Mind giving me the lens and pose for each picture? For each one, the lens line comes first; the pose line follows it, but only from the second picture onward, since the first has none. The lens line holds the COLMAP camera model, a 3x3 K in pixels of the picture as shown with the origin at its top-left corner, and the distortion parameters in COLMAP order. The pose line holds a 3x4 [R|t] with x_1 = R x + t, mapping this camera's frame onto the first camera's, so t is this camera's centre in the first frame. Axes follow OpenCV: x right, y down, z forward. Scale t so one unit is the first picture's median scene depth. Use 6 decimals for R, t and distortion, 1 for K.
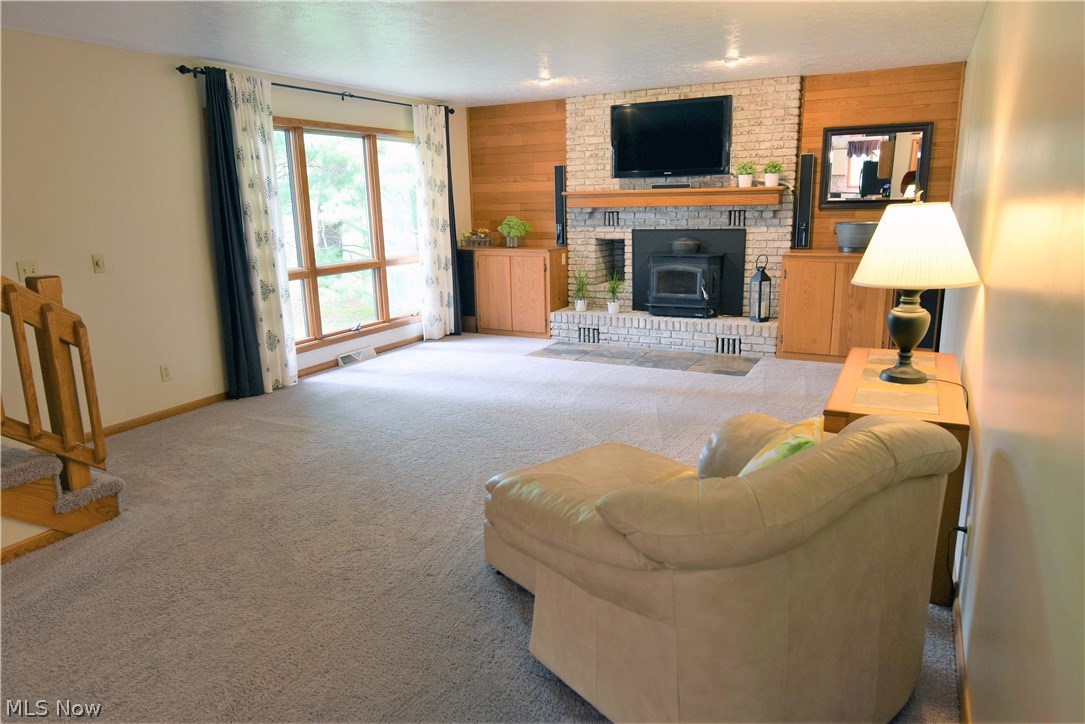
lens RADIAL K [[702.5, 0, 542.5], [0, 702.5, 362.0], [0, 0, 1]] dist [-0.009976, -0.002969]
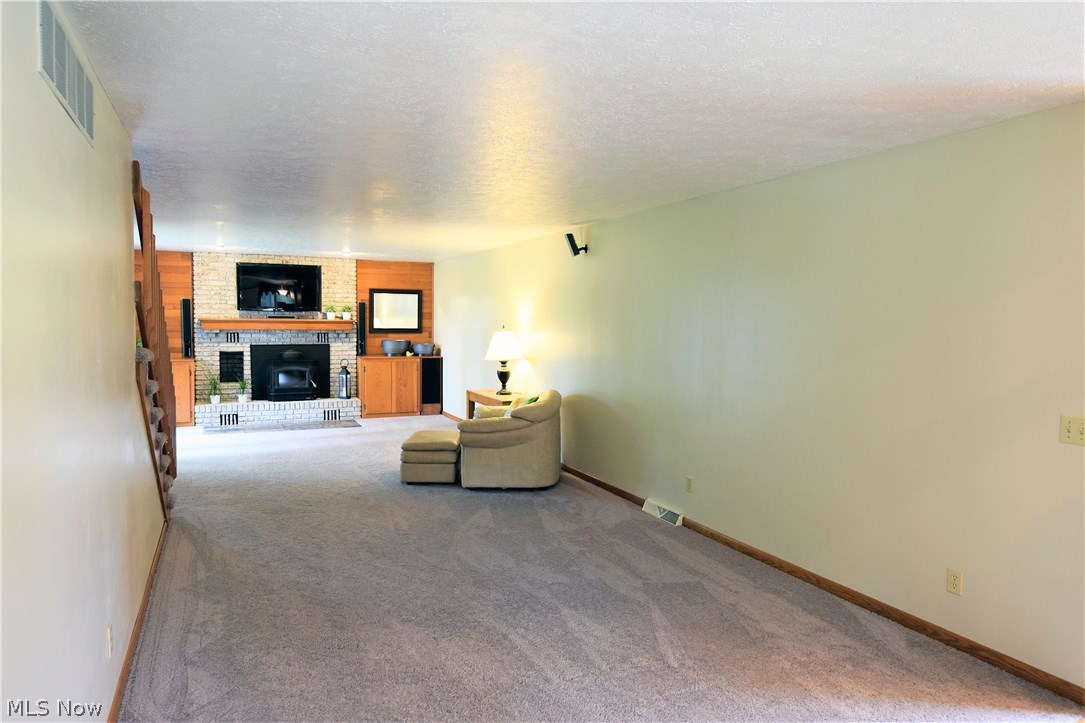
lens RADIAL K [[680.9, 0, 542.5], [0, 680.9, 361.5], [0, 0, 1]] dist [-0.006194, -0.002403]
pose [[0.603763, -0.020340, 0.796904, -0.666956], [0.155813, 0.983404, -0.092949, 0.074631], [-0.781788, 0.180287, 0.596912, -0.326046]]
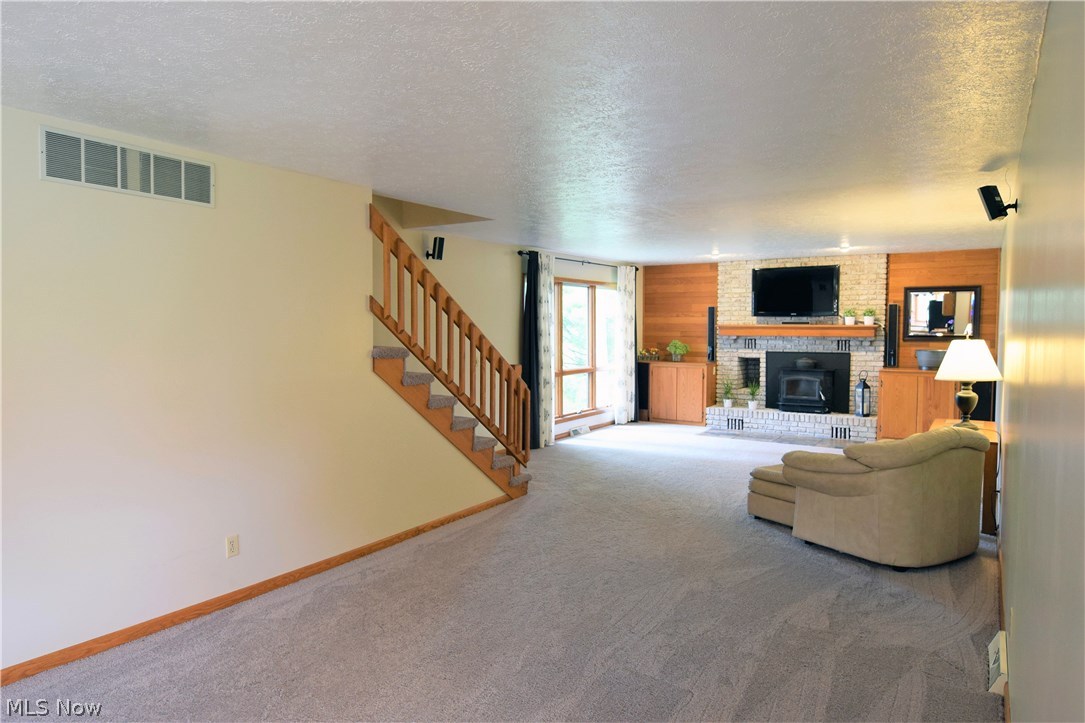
lens RADIAL K [[680.9, 0, 542.5], [0, 680.9, 361.5], [0, 0, 1]] dist [-0.006194, -0.002403]
pose [[0.995240, 0.027129, -0.093606, -0.207002], [-0.042681, 0.984798, -0.168378, 0.089778], [0.087615, 0.171571, 0.981268, -0.422245]]
